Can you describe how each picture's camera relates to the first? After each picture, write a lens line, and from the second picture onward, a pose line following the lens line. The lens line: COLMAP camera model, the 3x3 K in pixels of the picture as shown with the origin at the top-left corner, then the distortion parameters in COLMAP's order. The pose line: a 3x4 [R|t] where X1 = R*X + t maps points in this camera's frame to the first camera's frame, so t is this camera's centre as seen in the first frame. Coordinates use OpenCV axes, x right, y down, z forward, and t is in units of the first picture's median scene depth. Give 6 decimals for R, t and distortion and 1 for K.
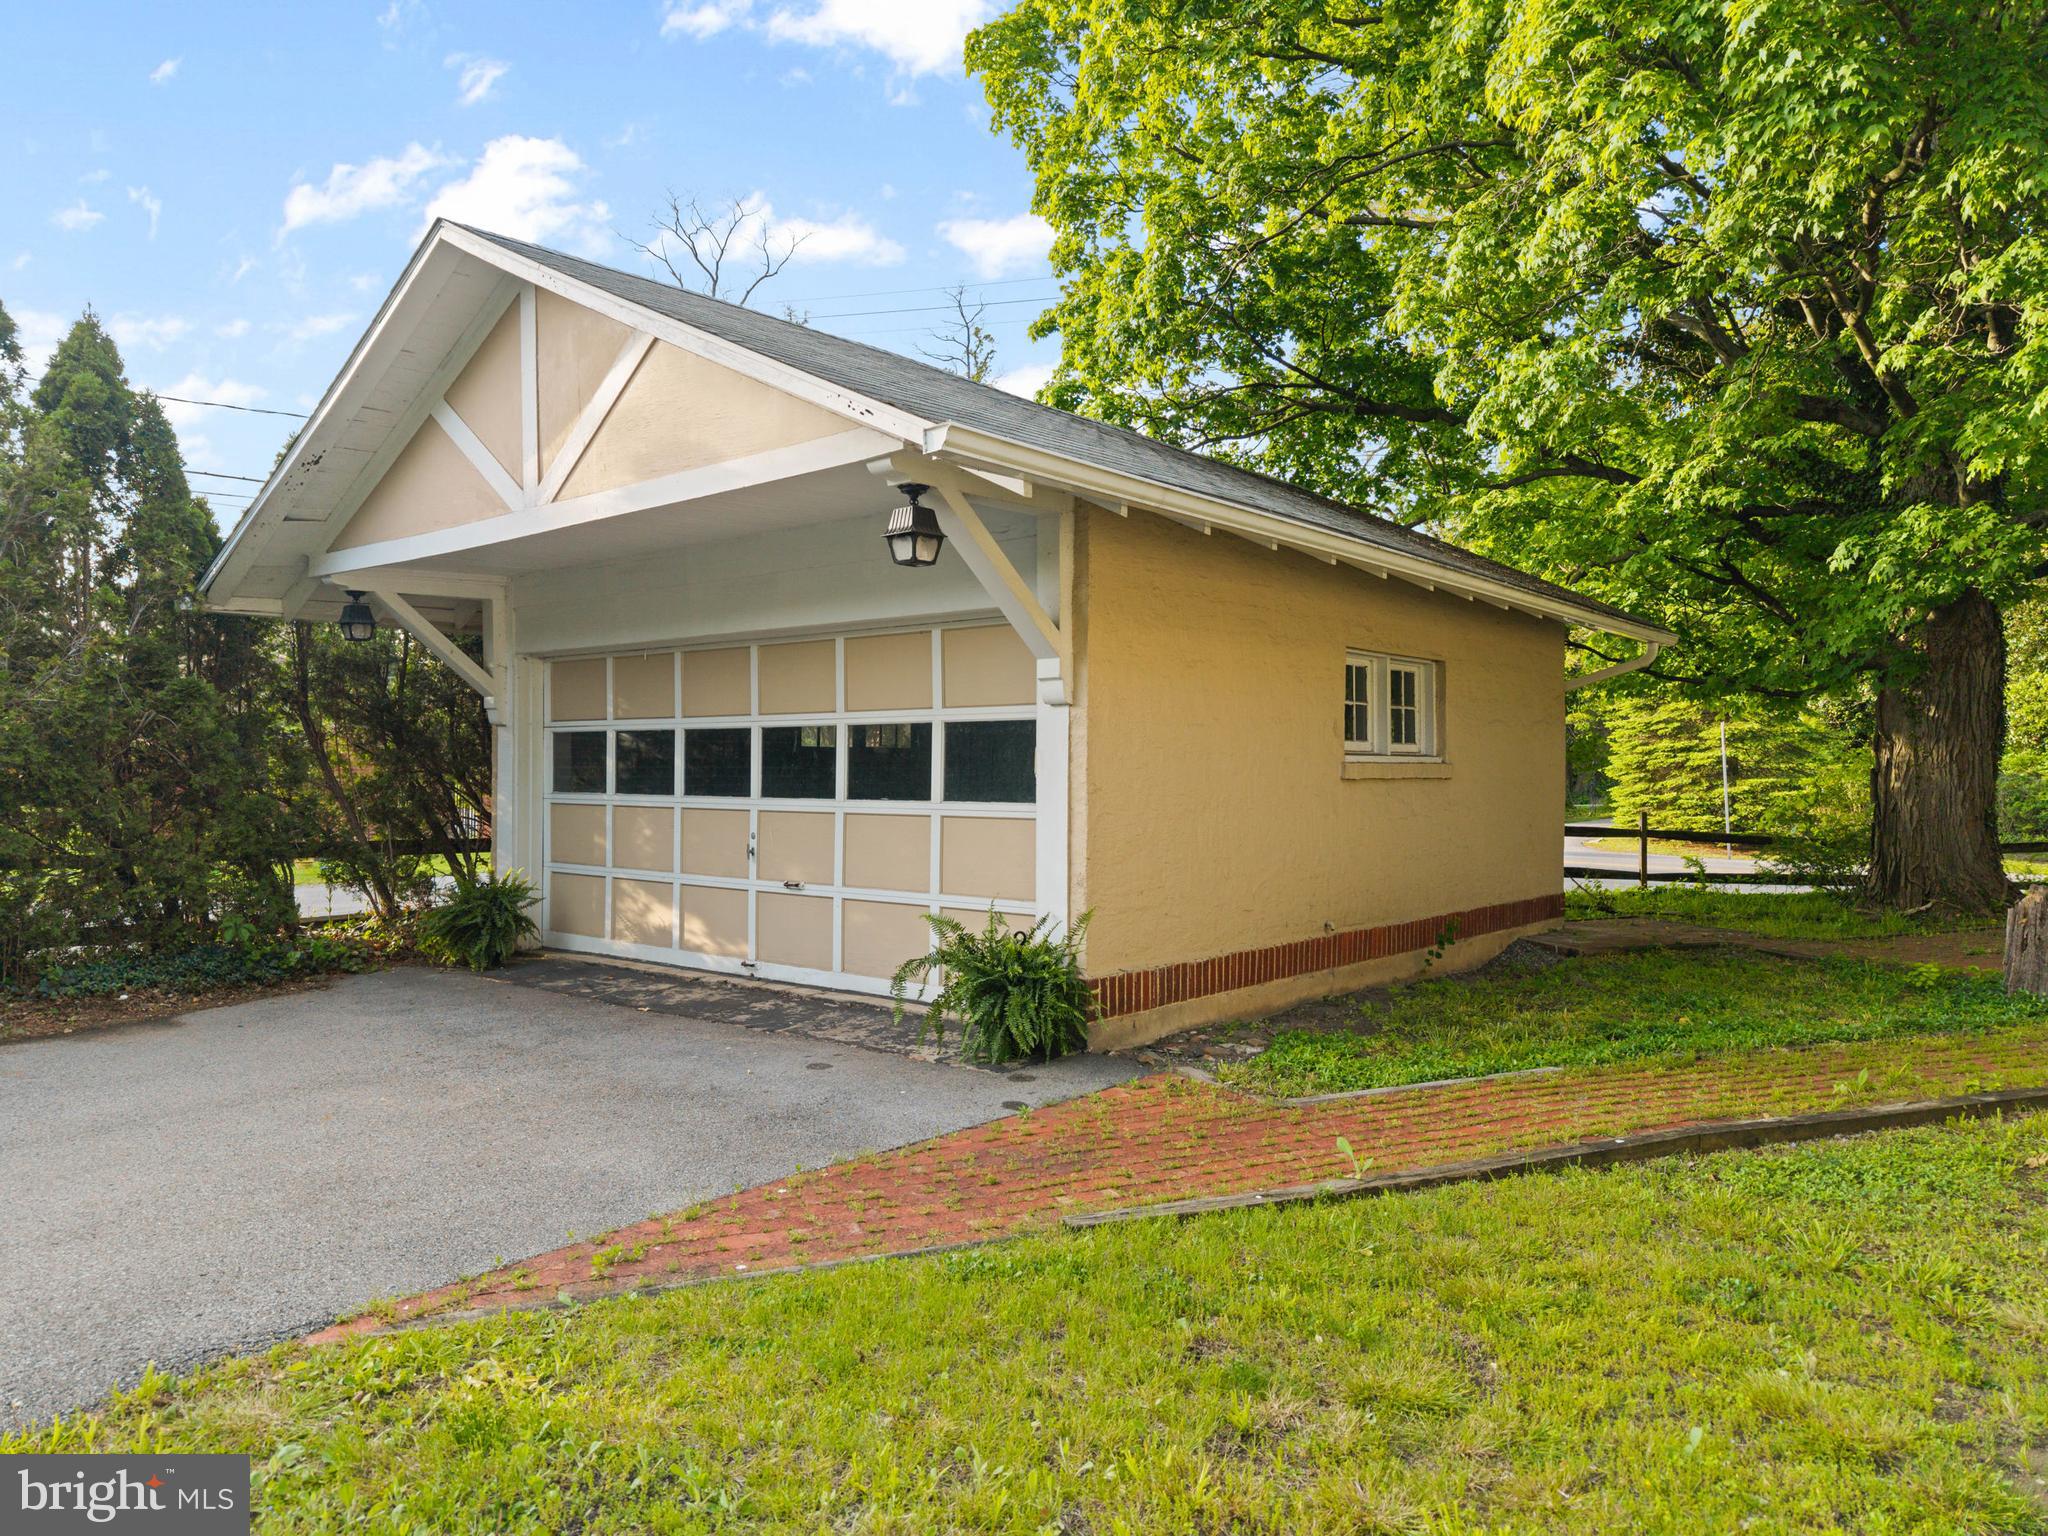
lens RADIAL K [[1373.0, 0, 1056.7], [0, 1373.0, 766.1], [0, 0, 1]] dist [0.004471, 0.000002]
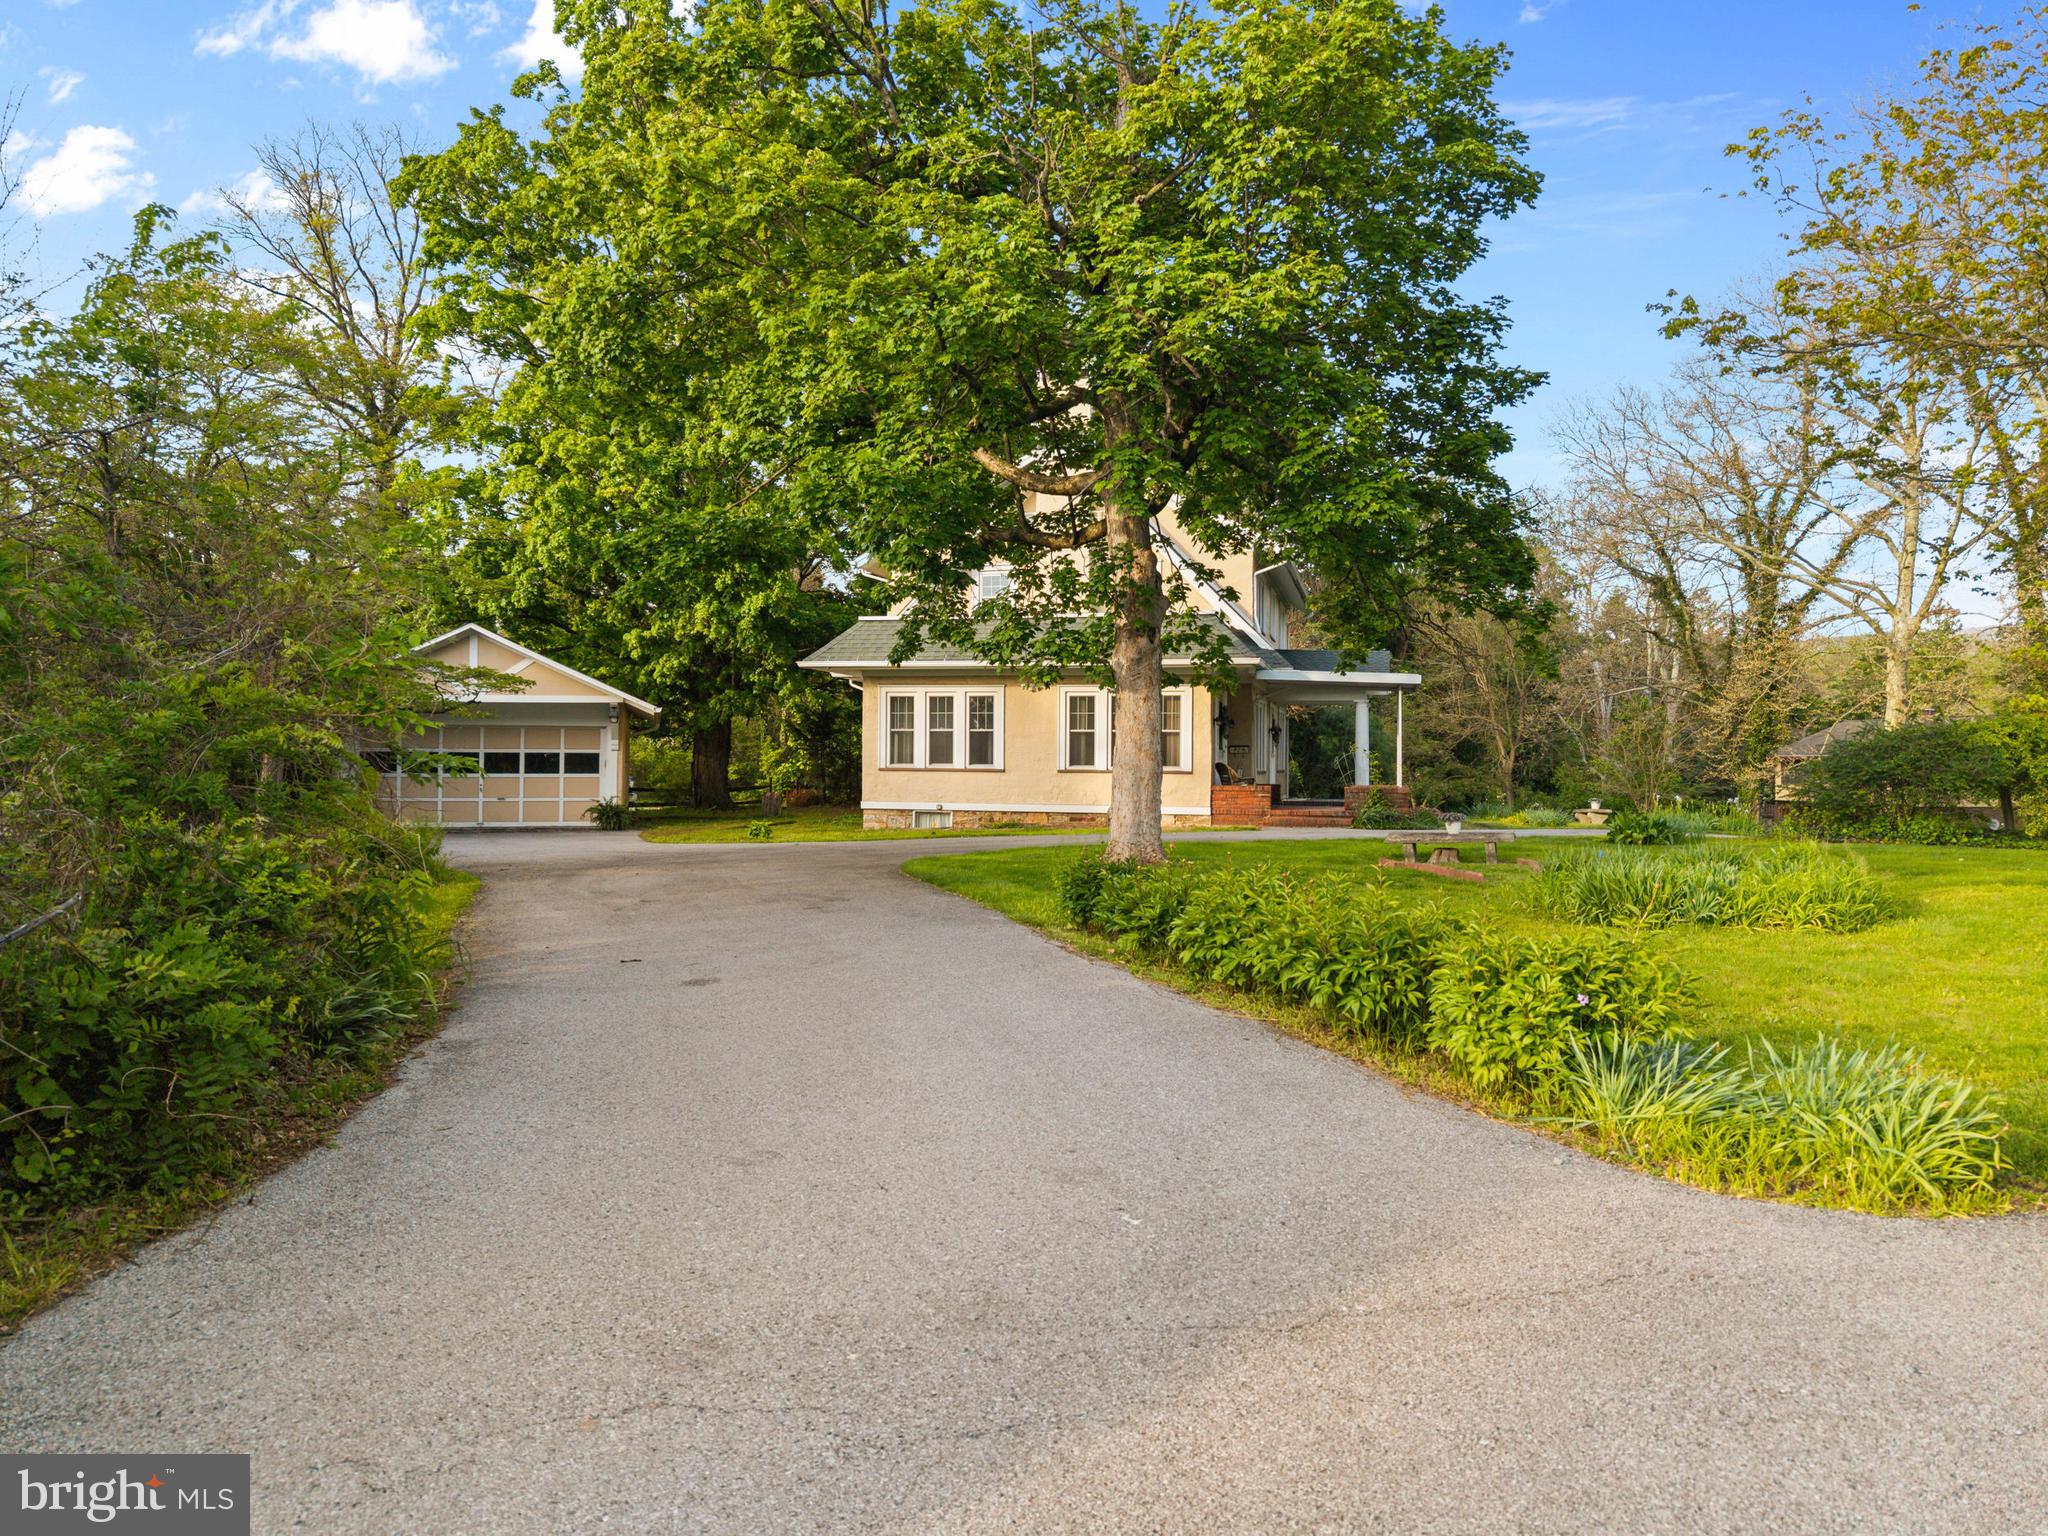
lens RADIAL K [[1373.0, 0, 1056.7], [0, 1373.0, 766.1], [0, 0, 1]] dist [0.004471, 0.000002]
pose [[0.572935, -0.002971, 0.819595, -2.177482], [-0.008741, 0.999914, 0.009735, -0.039697], [-0.819554, -0.012742, 0.572860, -2.072418]]
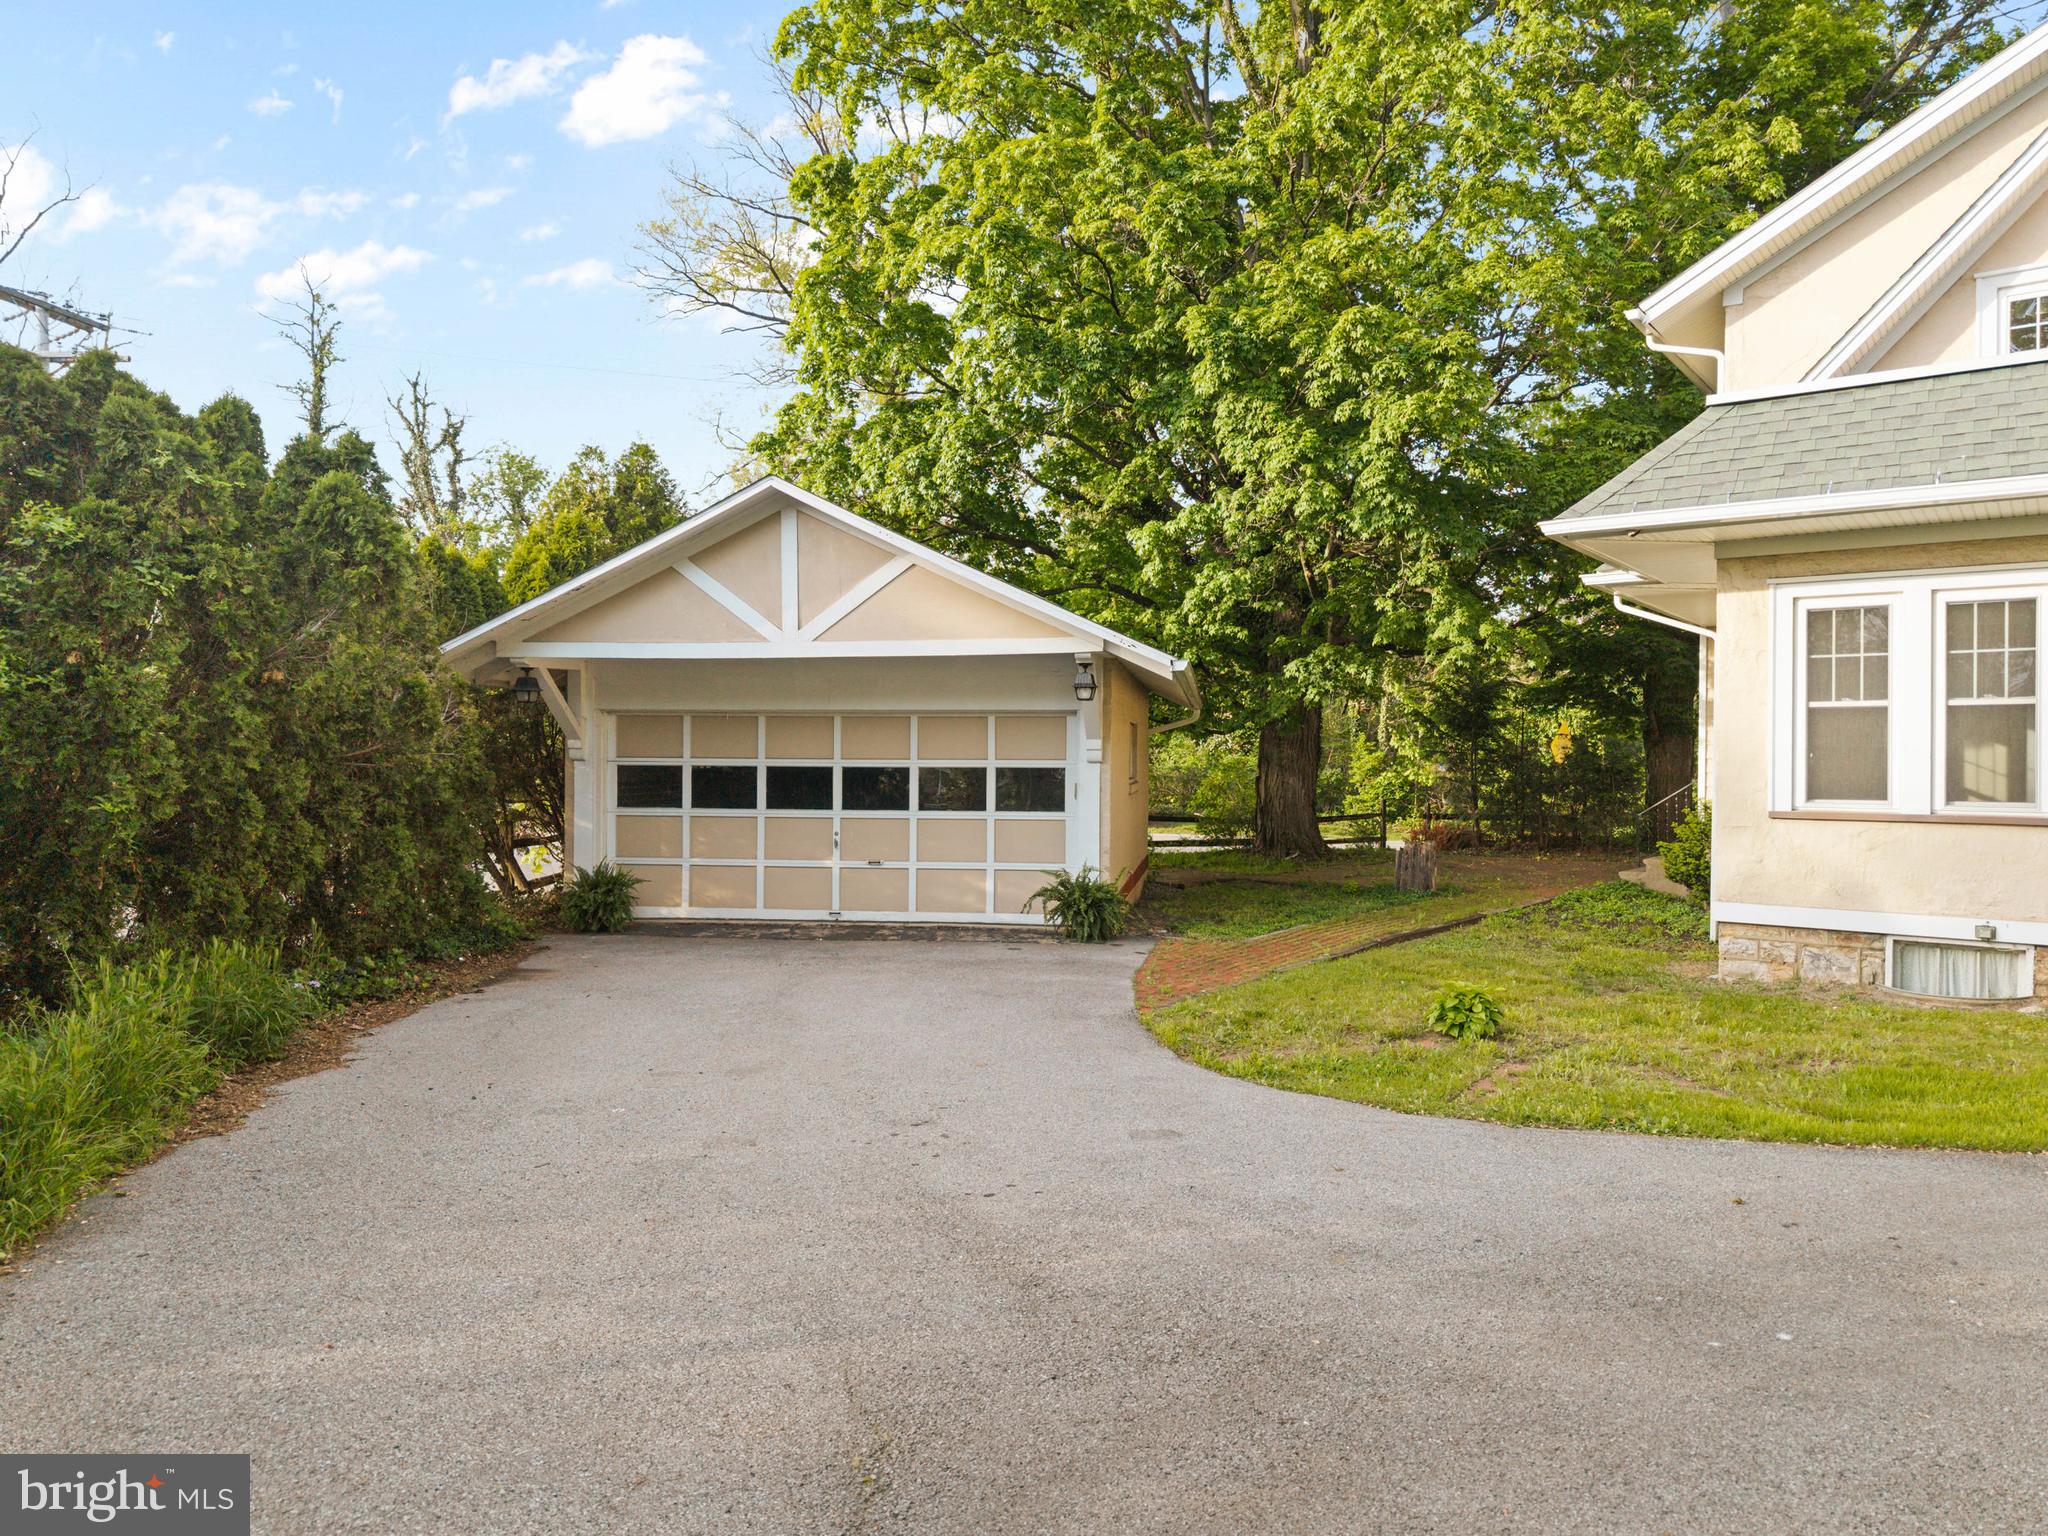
lens RADIAL K [[1373.0, 0, 1056.7], [0, 1373.0, 766.1], [0, 0, 1]] dist [0.004471, 0.000002]
pose [[0.847735, -0.003699, 0.530407, -0.874328], [-0.003493, 0.999915, 0.012556, -0.051009], [-0.530409, -0.012497, 0.847650, -0.518202]]
